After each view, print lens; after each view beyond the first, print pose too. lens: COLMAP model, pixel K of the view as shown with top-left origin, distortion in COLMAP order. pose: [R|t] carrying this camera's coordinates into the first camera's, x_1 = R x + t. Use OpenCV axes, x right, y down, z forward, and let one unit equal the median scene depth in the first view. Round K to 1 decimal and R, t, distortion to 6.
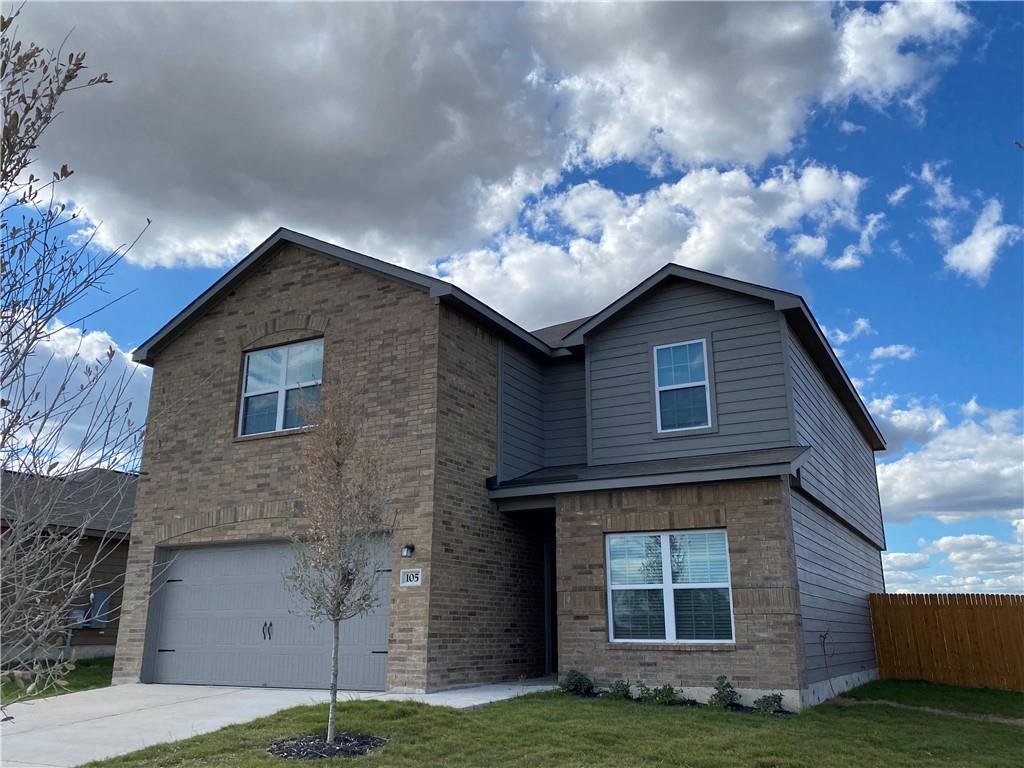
lens RADIAL K [[845.3, 0, 512.0], [0, 845.3, 384.0], [0, 0, 1]] dist [0.159498, -0.371155]
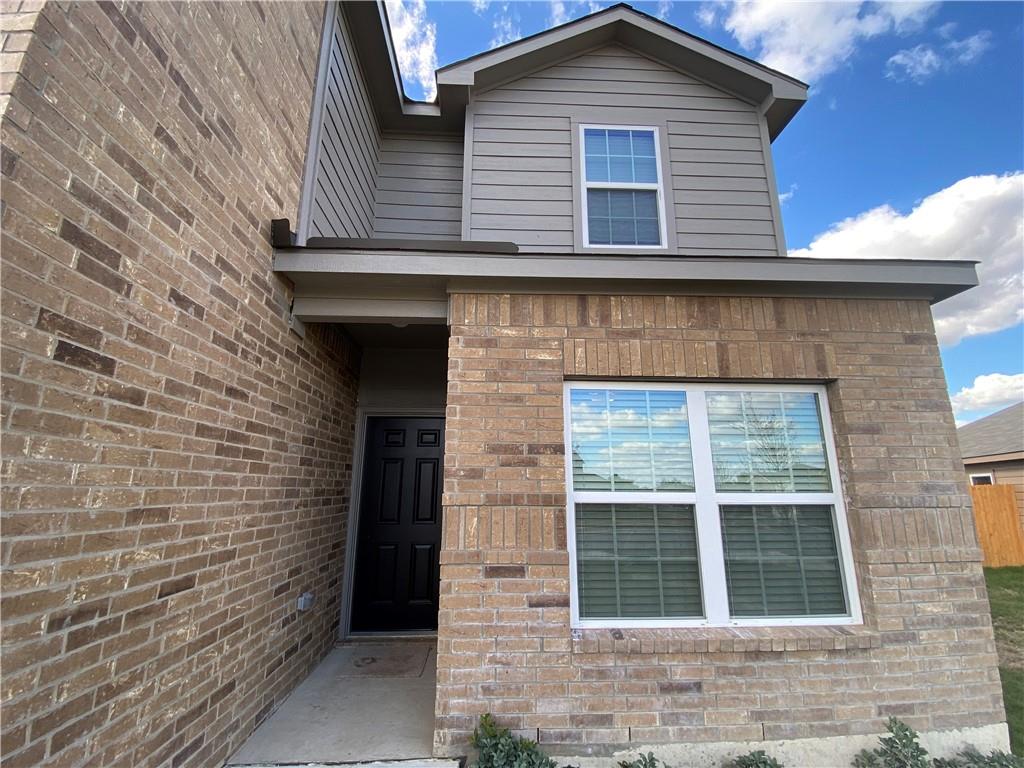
lens RADIAL K [[447.9, 0, 512.0], [0, 447.9, 384.0], [0, 0, 1]] dist [0.032437, -0.025397]
pose [[0.855096, 0.117413, 0.505000, -0.033868], [-0.146952, 0.988963, 0.018892, 0.174755], [-0.497208, -0.090365, 0.862913, 0.794739]]
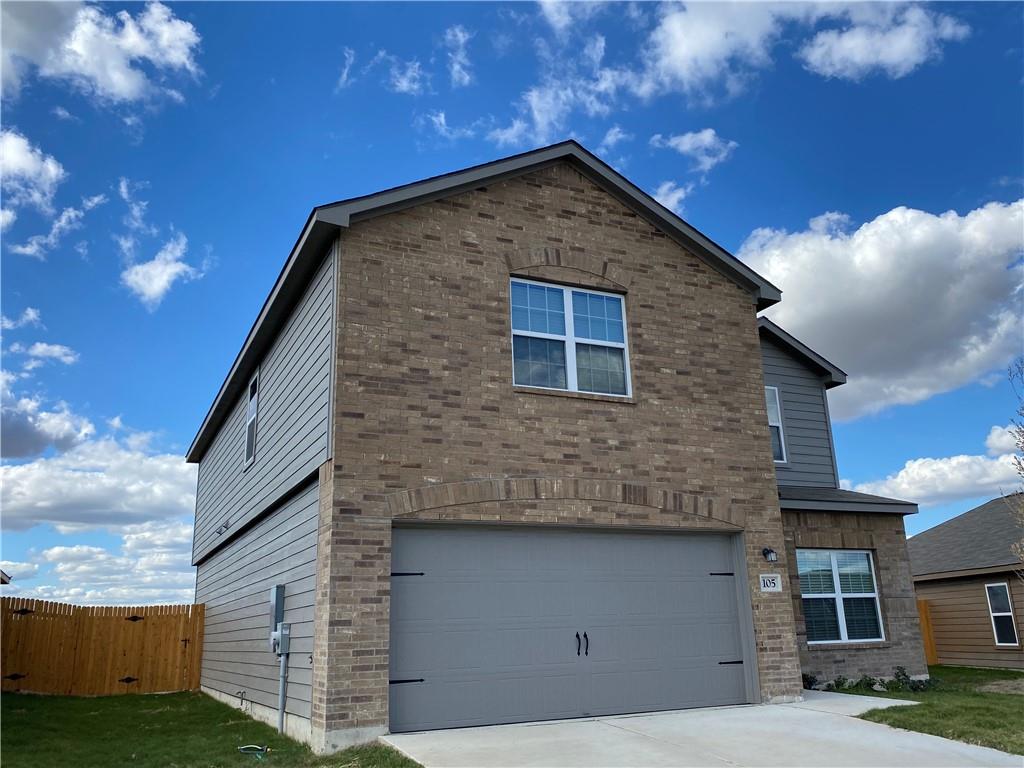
lens RADIAL K [[843.6, 0, 512.0], [0, 843.6, 384.0], [0, 0, 1]] dist [0.098881, -0.129477]
pose [[0.586712, 0.207089, 0.782869, -1.010533], [-0.198109, 0.974078, -0.109199, 0.159197], [-0.785189, -0.091025, 0.612530, 0.612113]]
